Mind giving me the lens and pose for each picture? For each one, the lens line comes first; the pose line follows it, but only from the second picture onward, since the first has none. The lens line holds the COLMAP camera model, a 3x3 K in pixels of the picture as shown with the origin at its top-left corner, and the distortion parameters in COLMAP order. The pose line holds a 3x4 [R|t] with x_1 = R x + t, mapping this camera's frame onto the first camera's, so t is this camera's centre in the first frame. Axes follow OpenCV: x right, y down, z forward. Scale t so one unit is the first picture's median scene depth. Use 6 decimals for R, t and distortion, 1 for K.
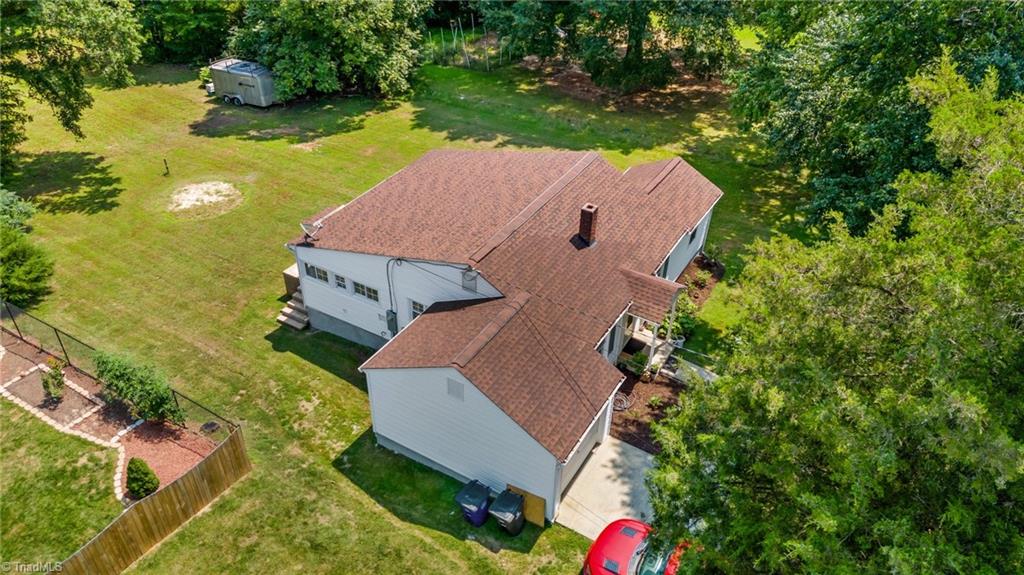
lens RADIAL K [[770.7, 0, 513.1], [0, 770.7, 268.0], [0, 0, 1]] dist [0.045306, -0.002896]
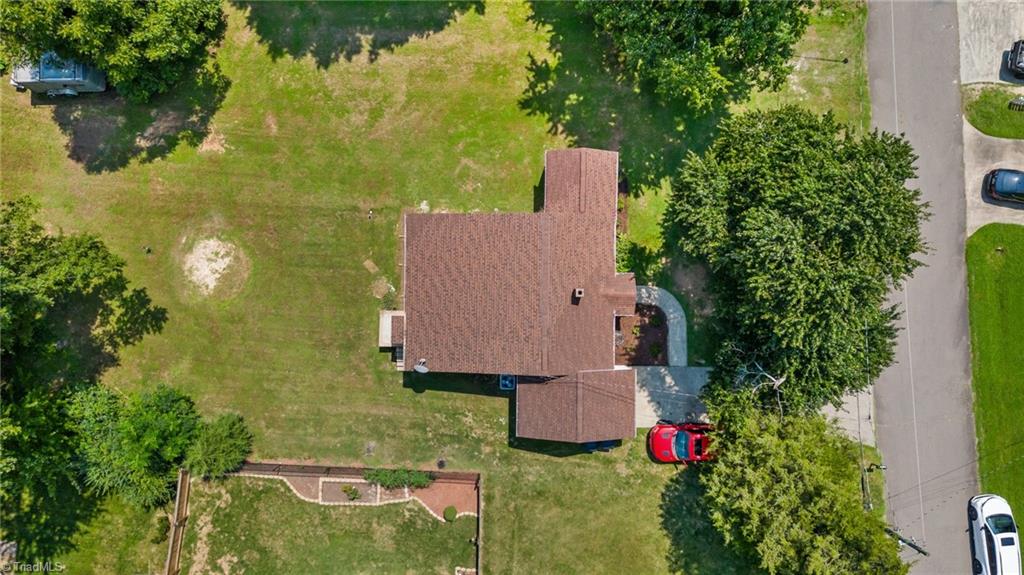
lens RADIAL K [[753.6, 0, 517.0], [0, 753.6, 294.3], [0, 0, 1]] dist [0.100456, -0.094357]
pose [[0.863901, -0.503564, -0.009960, 0.000137], [0.297505, 0.494236, 0.816837, -0.818238], [-0.406407, -0.708629, 0.576783, 0.081523]]
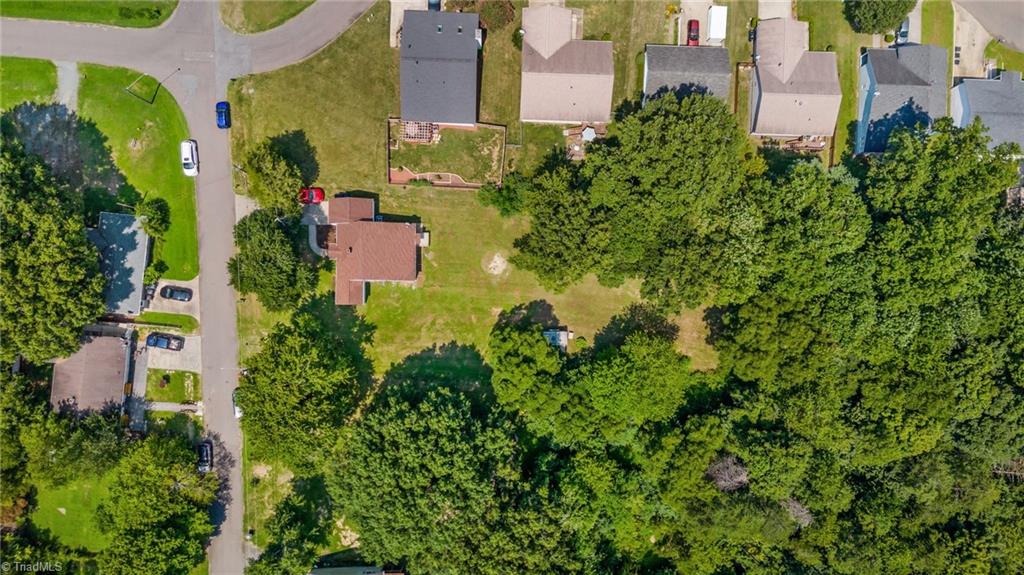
lens RADIAL K [[753.6, 0, 517.0], [0, 753.6, 294.3], [0, 0, 1]] dist [0.100456, -0.094357]
pose [[-0.858363, 0.509237, -0.062376, -0.199406], [-0.346122, -0.485052, 0.803072, -2.393204], [0.378698, 0.710917, 0.592609, -0.627678]]
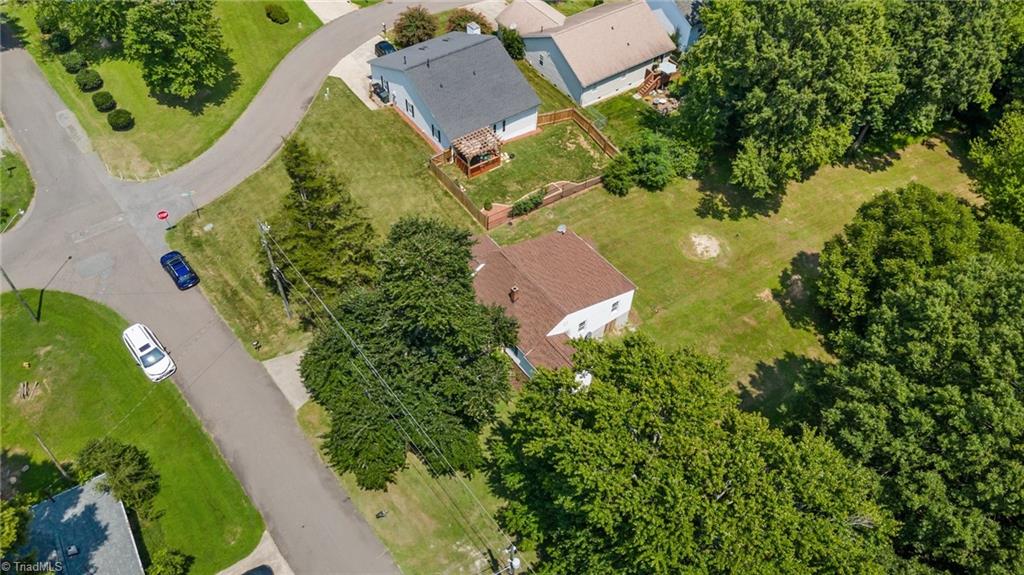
lens RADIAL K [[753.6, 0, 517.0], [0, 753.6, 294.3], [0, 0, 1]] dist [0.100456, -0.094357]
pose [[-0.361917, 0.677037, -0.640810, 0.926290], [-0.571948, 0.381554, 0.726149, -1.018857], [0.736133, 0.629316, 0.249139, 0.258418]]
